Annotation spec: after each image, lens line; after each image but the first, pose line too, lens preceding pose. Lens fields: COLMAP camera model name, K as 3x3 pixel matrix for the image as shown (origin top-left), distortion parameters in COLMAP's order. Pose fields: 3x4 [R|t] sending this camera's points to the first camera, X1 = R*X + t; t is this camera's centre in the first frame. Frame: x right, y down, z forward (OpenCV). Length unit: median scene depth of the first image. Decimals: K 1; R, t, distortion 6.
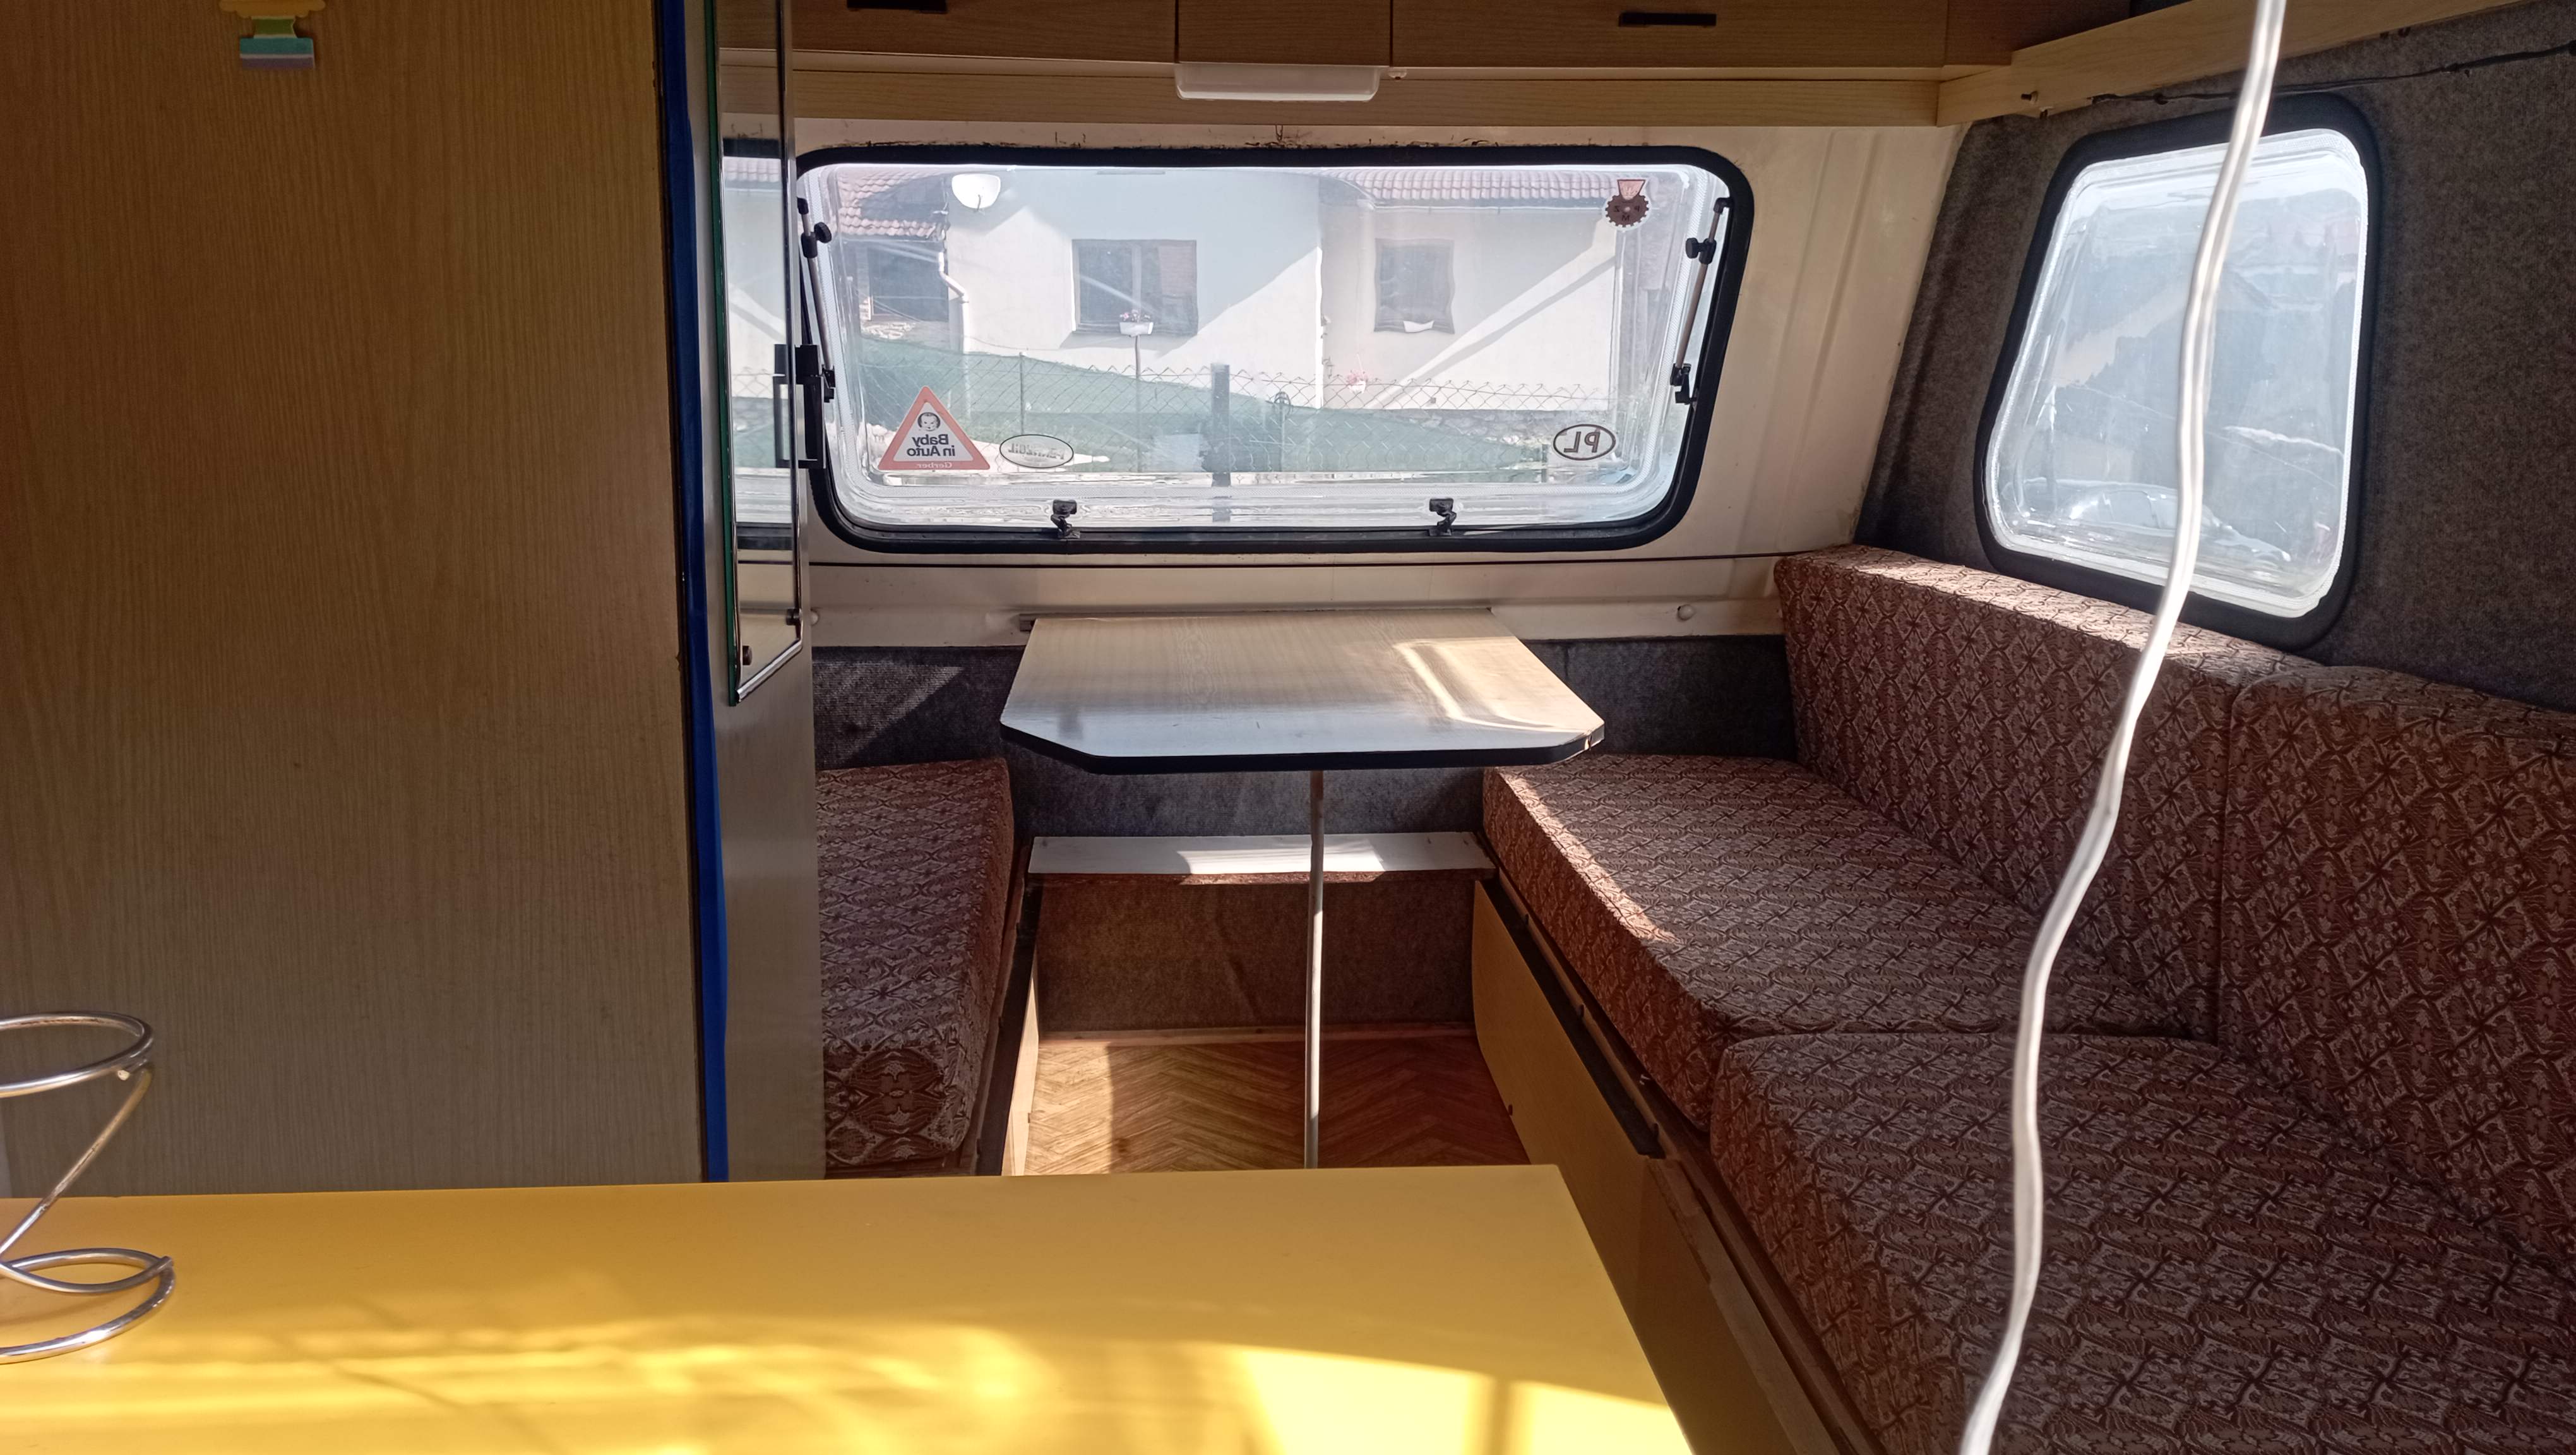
lens RADIAL K [[2062.3, 0, 1290.0], [0, 2062.3, 725.1], [0, 0, 1]] dist [-0.005406, 0.010150]
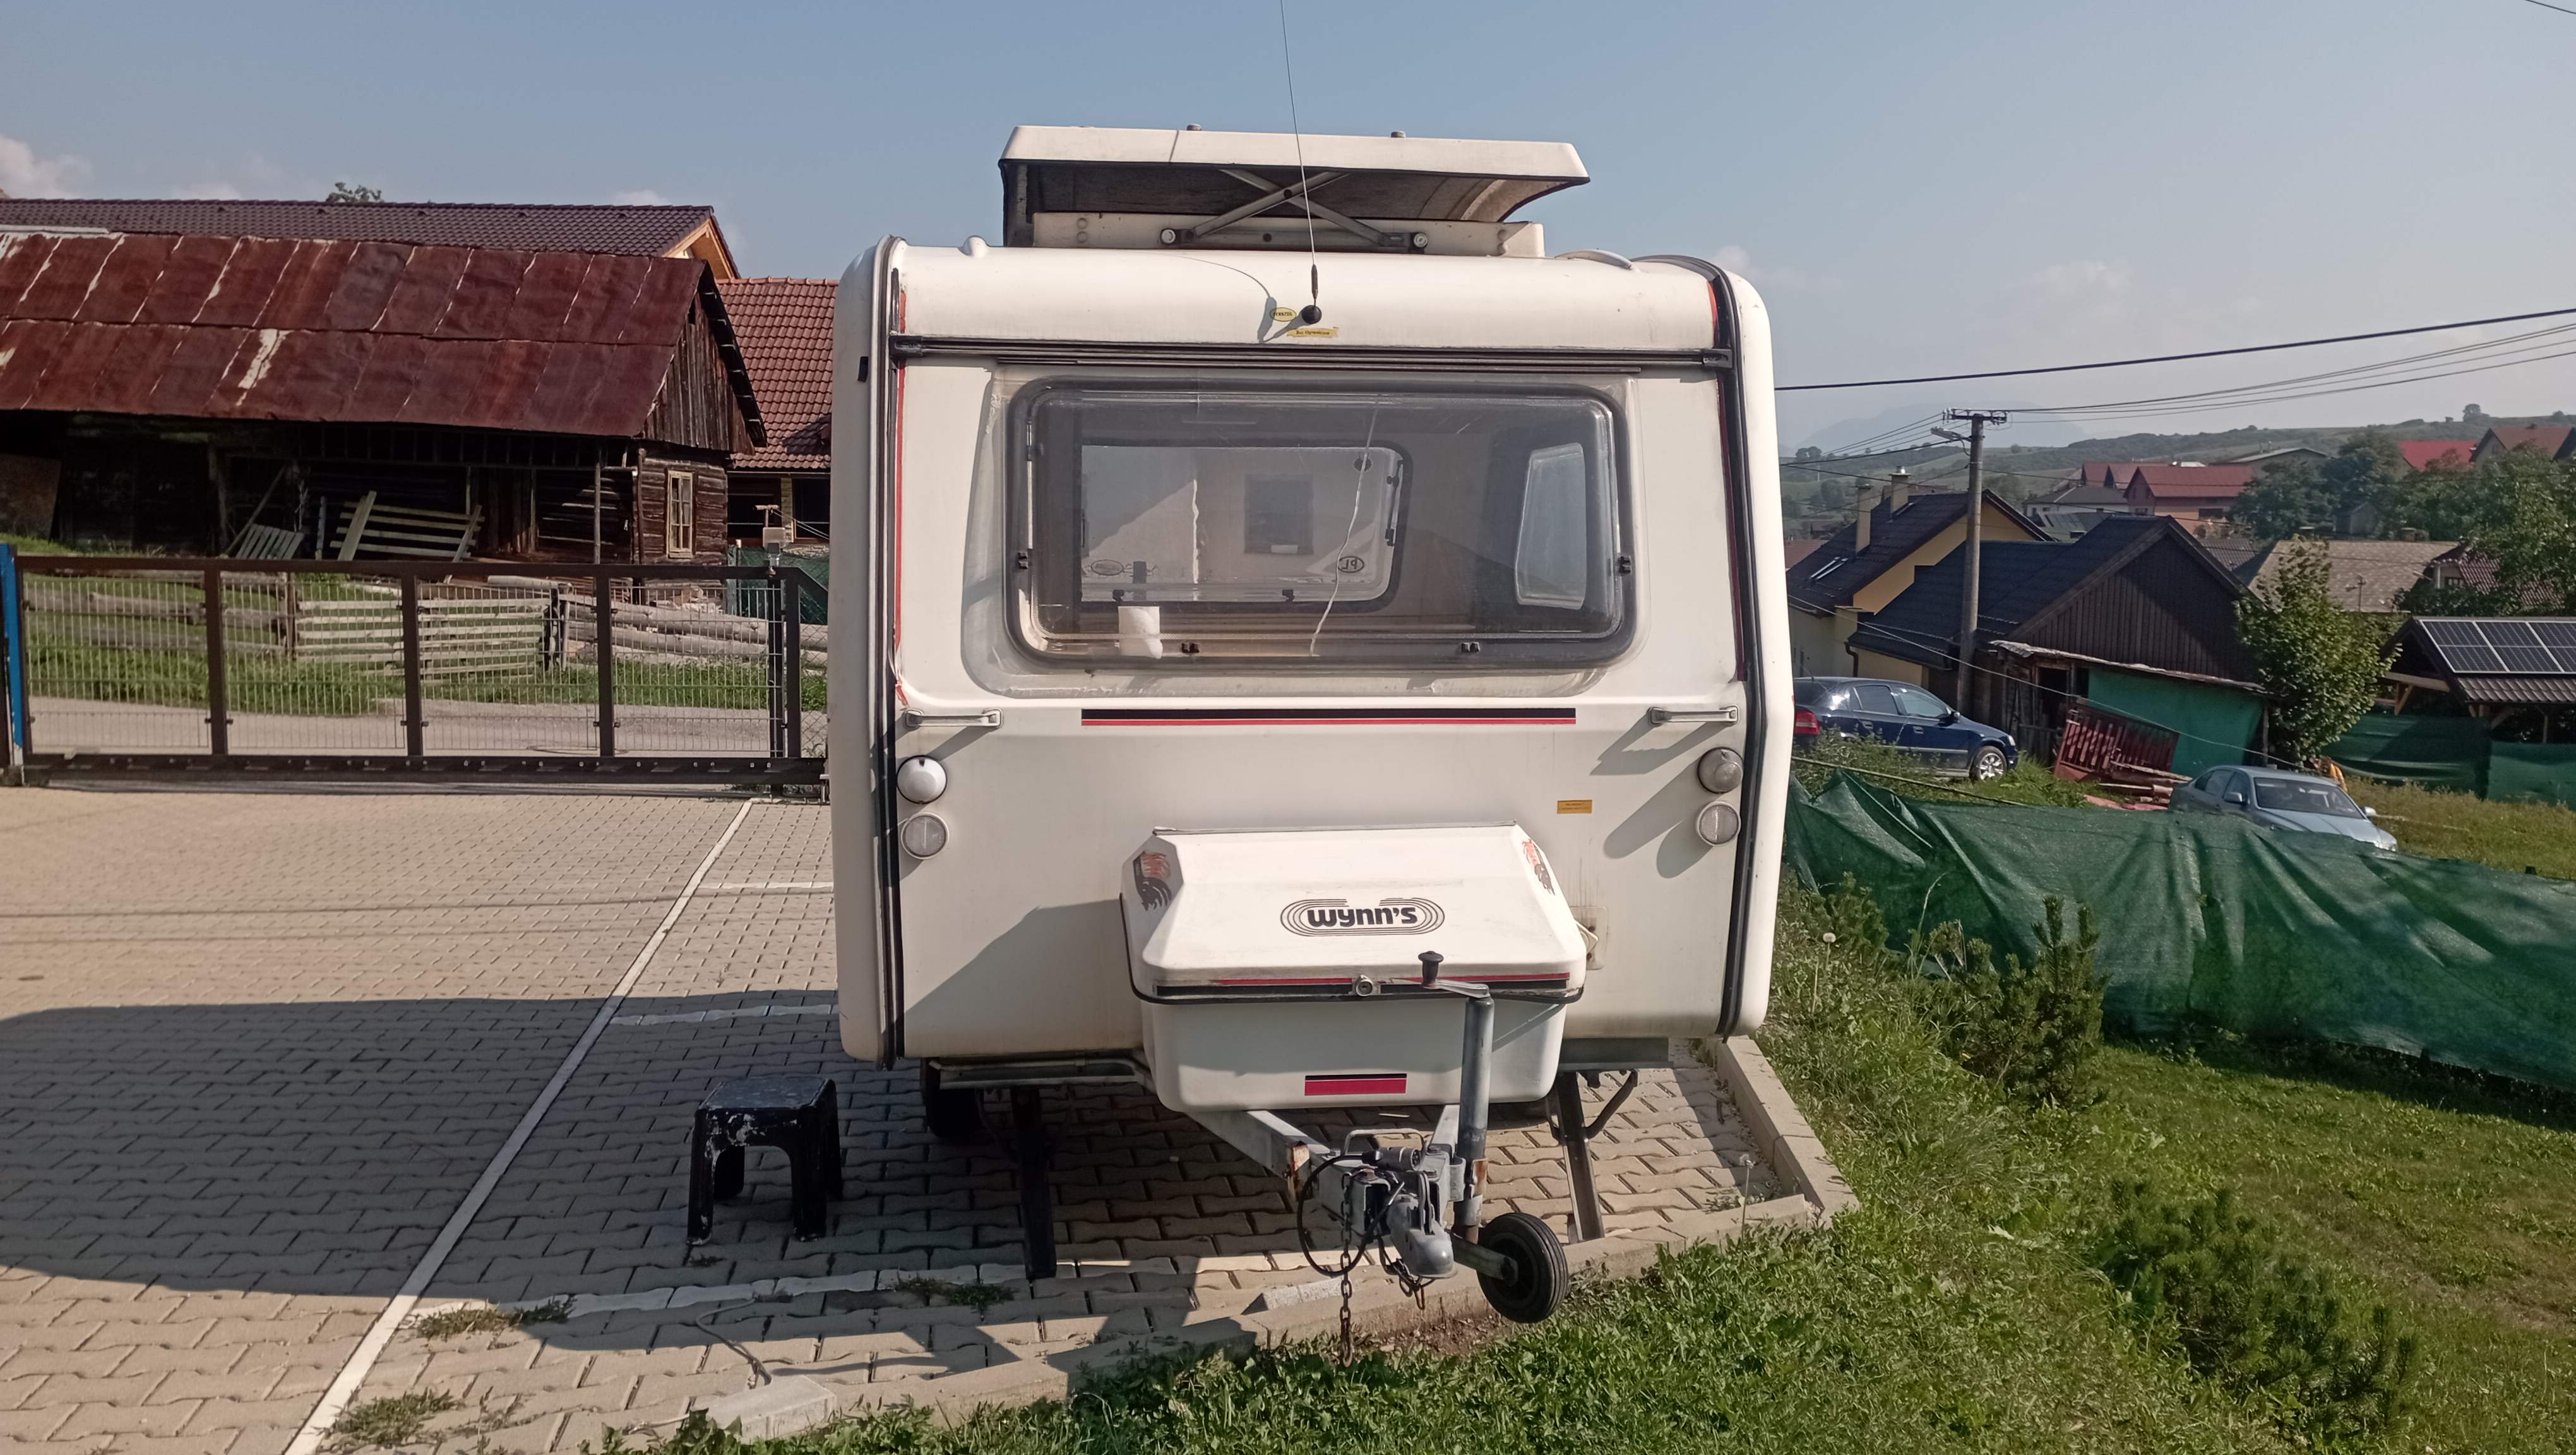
lens RADIAL K [[2062.3, 0, 1286.5], [0, 2062.3, 729.0], [0, 0, 1]] dist [-0.005406, 0.010150]
pose [[0.998066, -0.001523, 0.062141, -0.006498], [0.008241, 0.994119, -0.107983, 0.027312], [-0.061611, 0.108286, 0.992209, -0.116554]]
